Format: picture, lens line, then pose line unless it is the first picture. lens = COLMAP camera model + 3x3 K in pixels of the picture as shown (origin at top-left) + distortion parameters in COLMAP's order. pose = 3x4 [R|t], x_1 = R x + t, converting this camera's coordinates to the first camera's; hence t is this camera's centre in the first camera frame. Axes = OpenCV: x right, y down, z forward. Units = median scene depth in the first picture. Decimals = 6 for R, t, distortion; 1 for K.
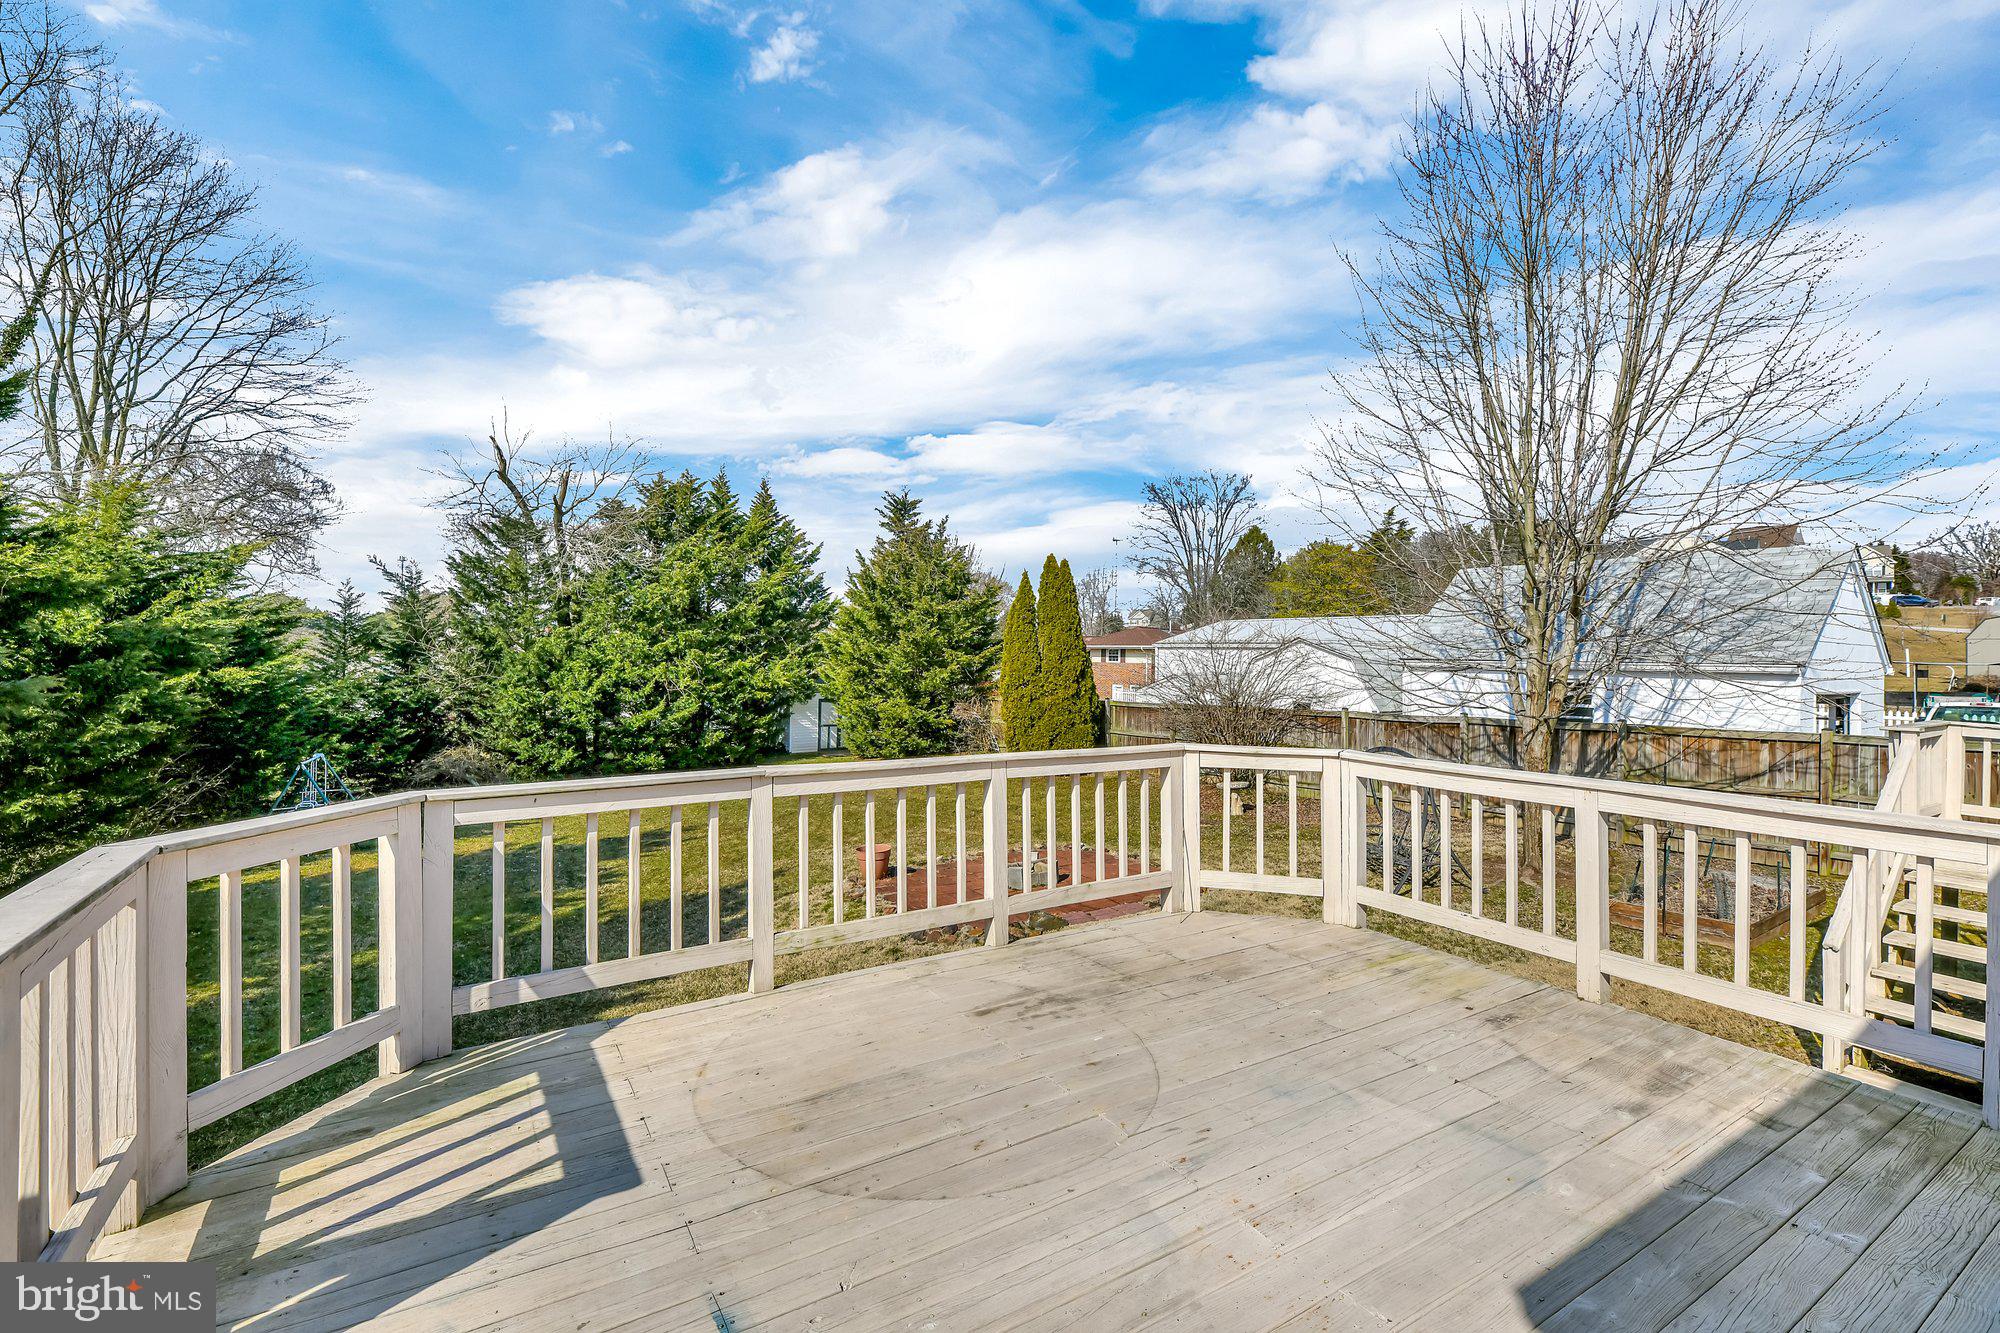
lens RADIAL K [[881.3, 0, 1000.0], [0, 881.3, 666.5], [0, 0, 1]] dist [0.001618, 0.000541]
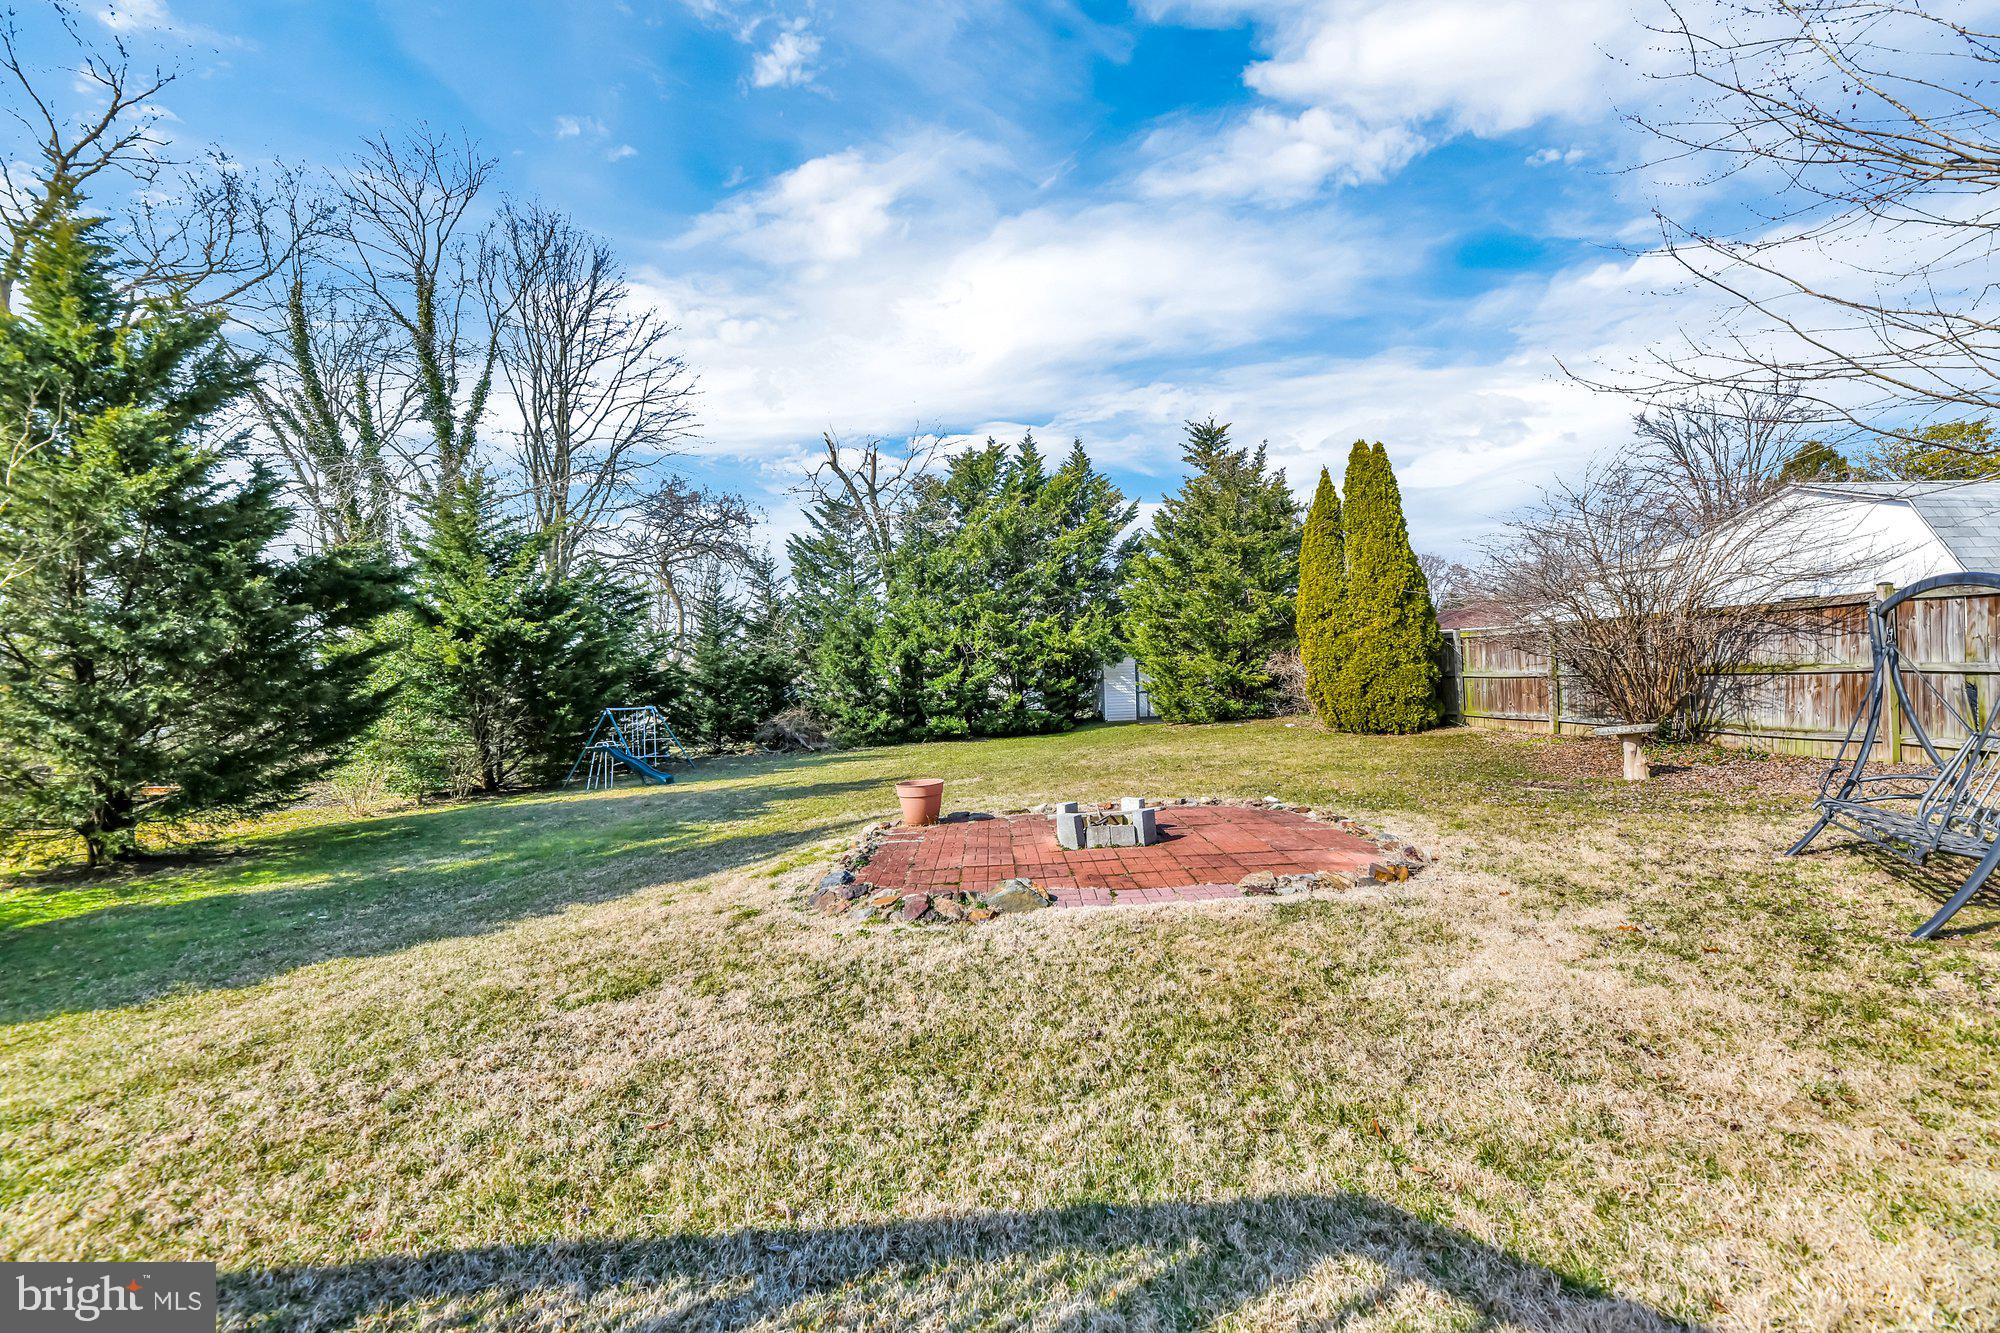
lens RADIAL K [[816.9, 0, 1000.0], [0, 816.9, 666.5], [0, 0, 1]] dist [-0.001520, -0.000352]
pose [[0.864556, -0.038480, -0.501061, 0.113771], [0.035489, 0.999250, -0.015504, 0.055066], [0.501282, -0.004378, 0.865273, 0.209683]]
